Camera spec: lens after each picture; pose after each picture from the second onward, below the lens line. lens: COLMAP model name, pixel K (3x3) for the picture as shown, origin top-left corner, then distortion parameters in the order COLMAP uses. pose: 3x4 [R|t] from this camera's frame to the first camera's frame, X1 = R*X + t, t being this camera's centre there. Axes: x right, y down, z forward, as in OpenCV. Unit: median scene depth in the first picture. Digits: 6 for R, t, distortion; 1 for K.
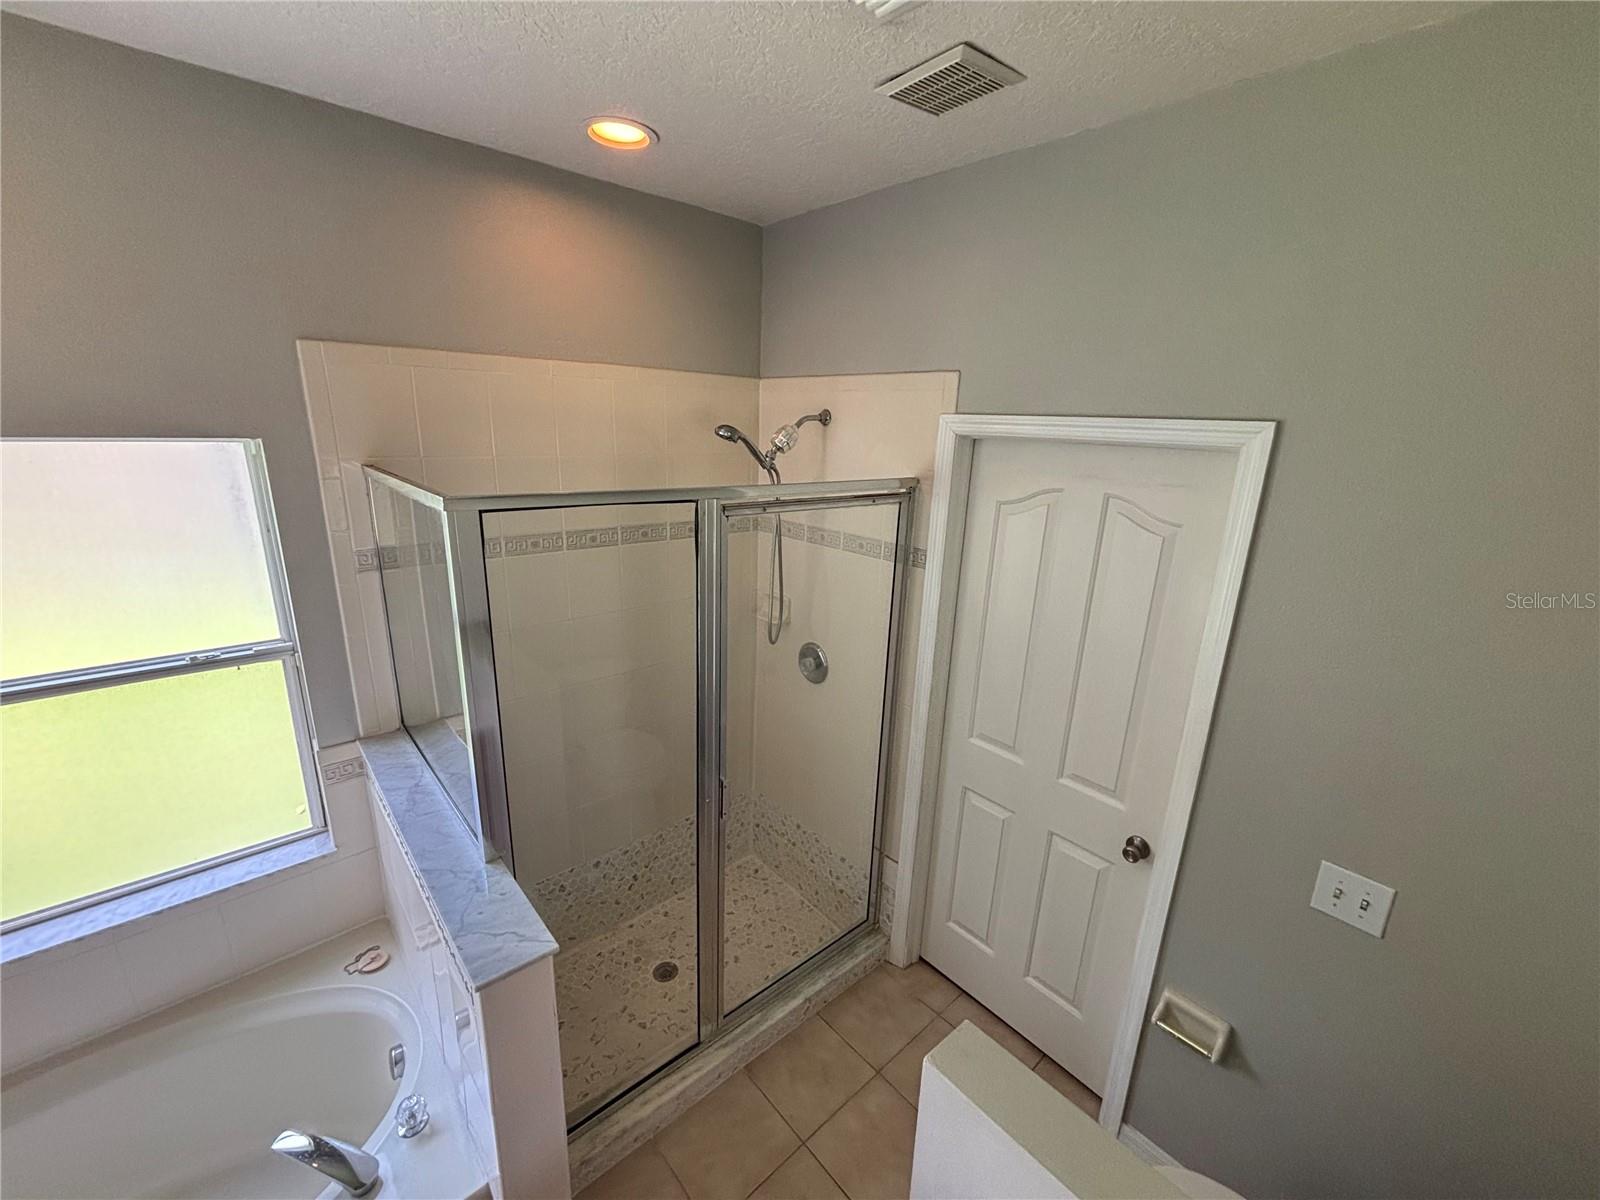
lens RADIAL K [[642.0, 0, 799.4], [0, 642.0, 597.8], [0, 0, 1]] dist [0.000894, -0.000698]
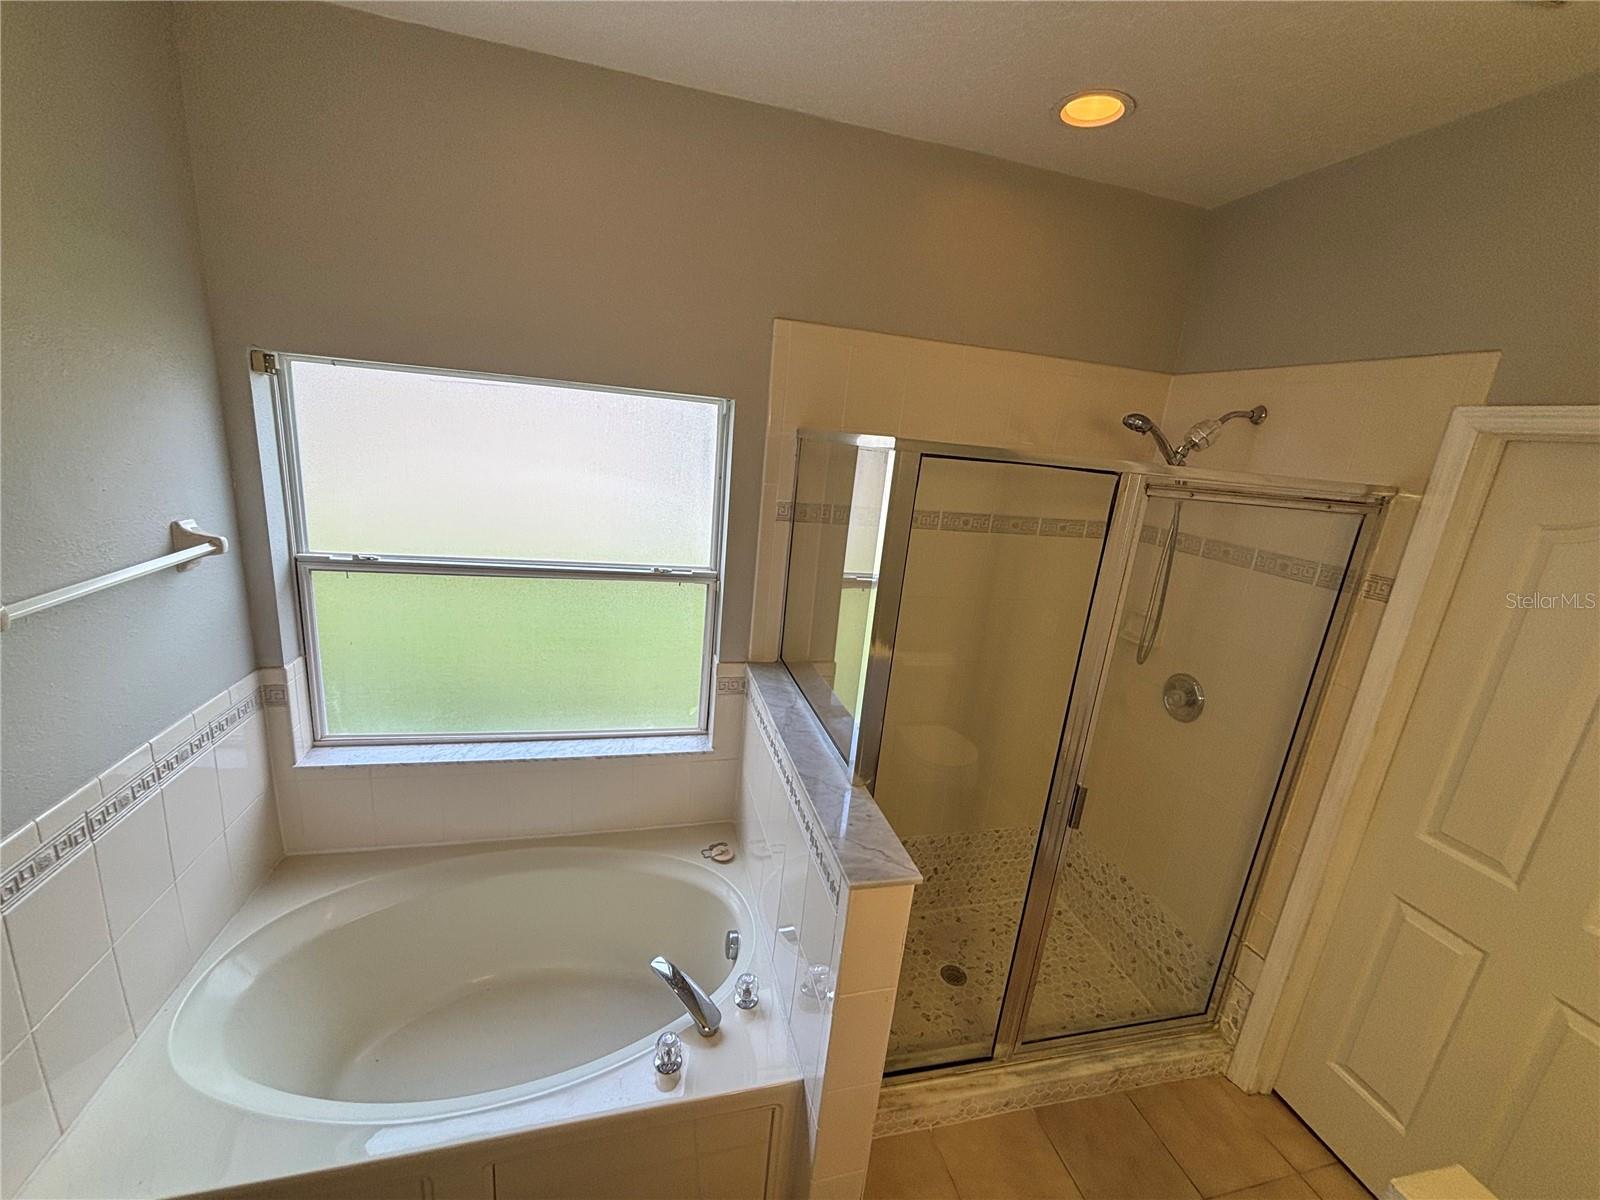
lens RADIAL K [[642.0, 0, 801.7], [0, 642.0, 598.0], [0, 0, 1]] dist [0.000894, -0.000698]
pose [[0.886337, 0.161466, -0.433977, -0.097526], [-0.181465, 0.983386, -0.004737, 0.082214], [0.426001, 0.082951, 0.900912, -0.017323]]
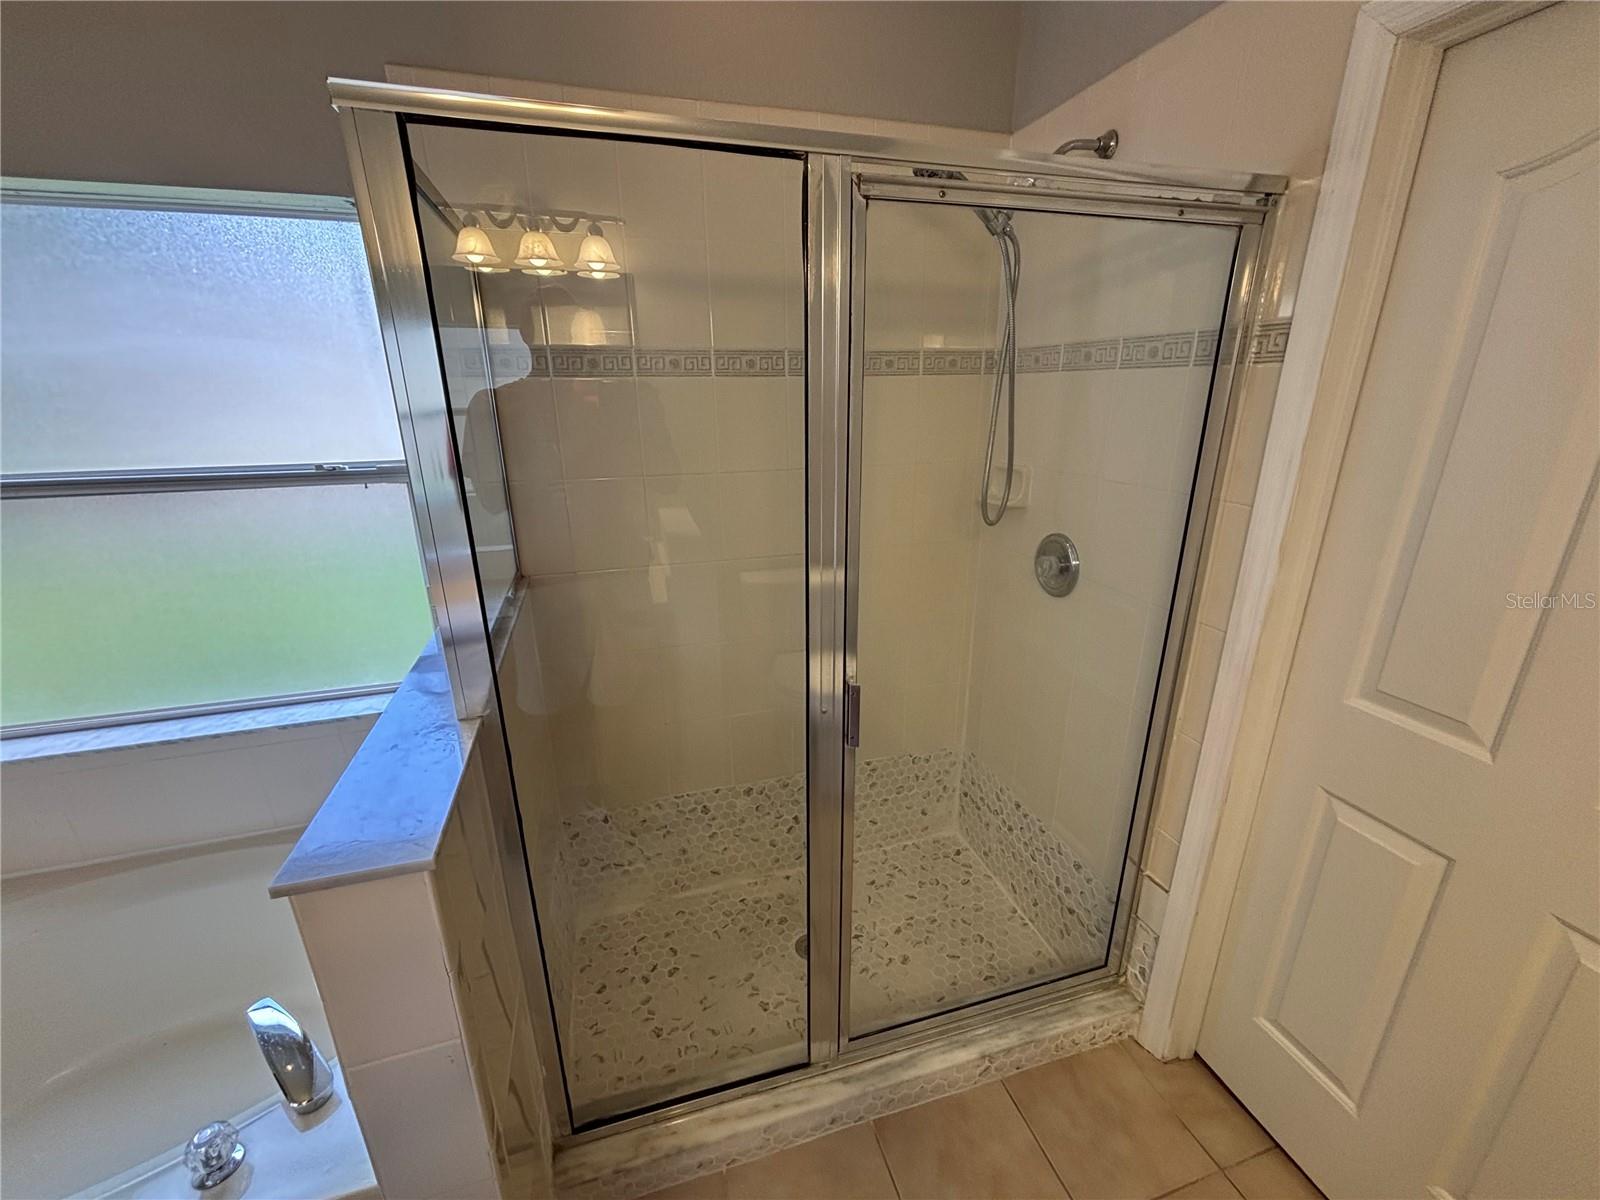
lens RADIAL K [[642.0, 0, 801.8], [0, 642.0, 597.9], [0, 0, 1]] dist [0.000894, -0.000698]
pose [[0.906195, 0.089450, -0.413290, 0.073634], [-0.073727, 0.995822, 0.053875, 0.145381], [0.416382, -0.018351, 0.909004, 0.351944]]
